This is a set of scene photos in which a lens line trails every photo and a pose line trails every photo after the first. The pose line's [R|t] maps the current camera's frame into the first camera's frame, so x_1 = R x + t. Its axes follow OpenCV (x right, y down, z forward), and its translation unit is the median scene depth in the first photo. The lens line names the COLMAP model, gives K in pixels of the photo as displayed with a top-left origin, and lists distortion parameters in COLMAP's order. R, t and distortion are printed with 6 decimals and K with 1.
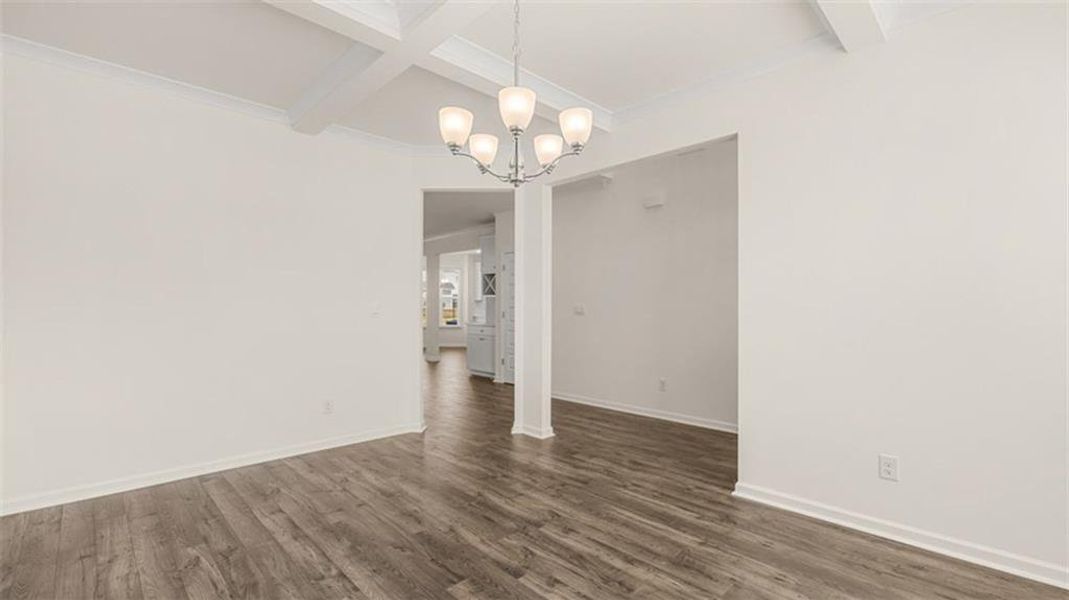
lens RADIAL K [[459.8, 0, 532.8], [0, 459.8, 294.9], [0, 0, 1]] dist [-0.002869, -0.000733]
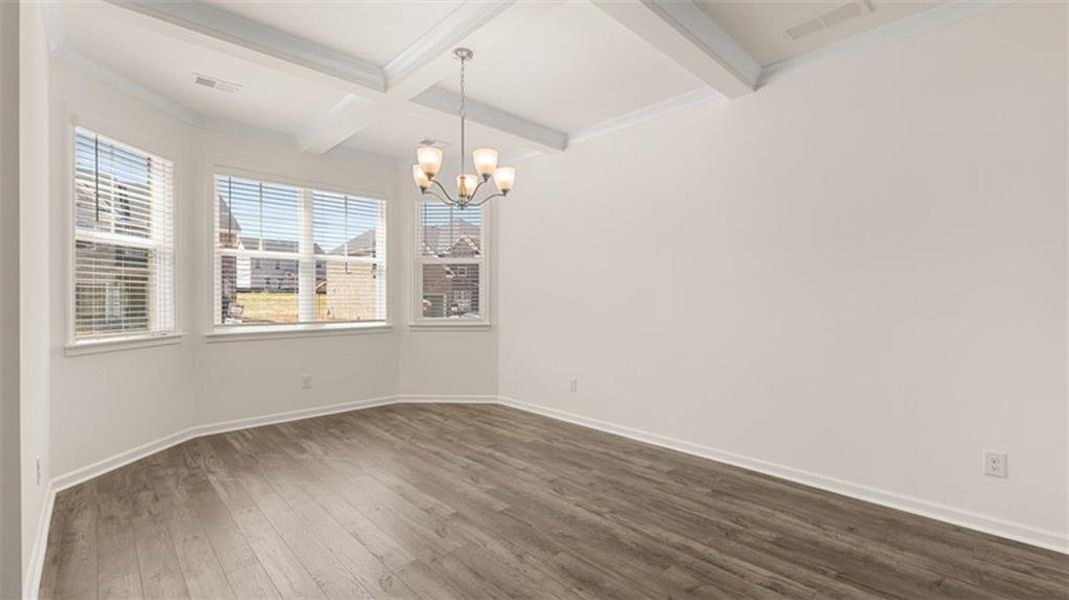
lens RADIAL K [[459.8, 0, 532.8], [0, 459.8, 294.9], [0, 0, 1]] dist [-0.002869, -0.000733]
pose [[-0.999943, -0.005604, 0.009098, -0.214605], [-0.005900, 0.999445, -0.032799, 0.054705], [-0.008909, -0.032851, -0.999421, 1.959406]]
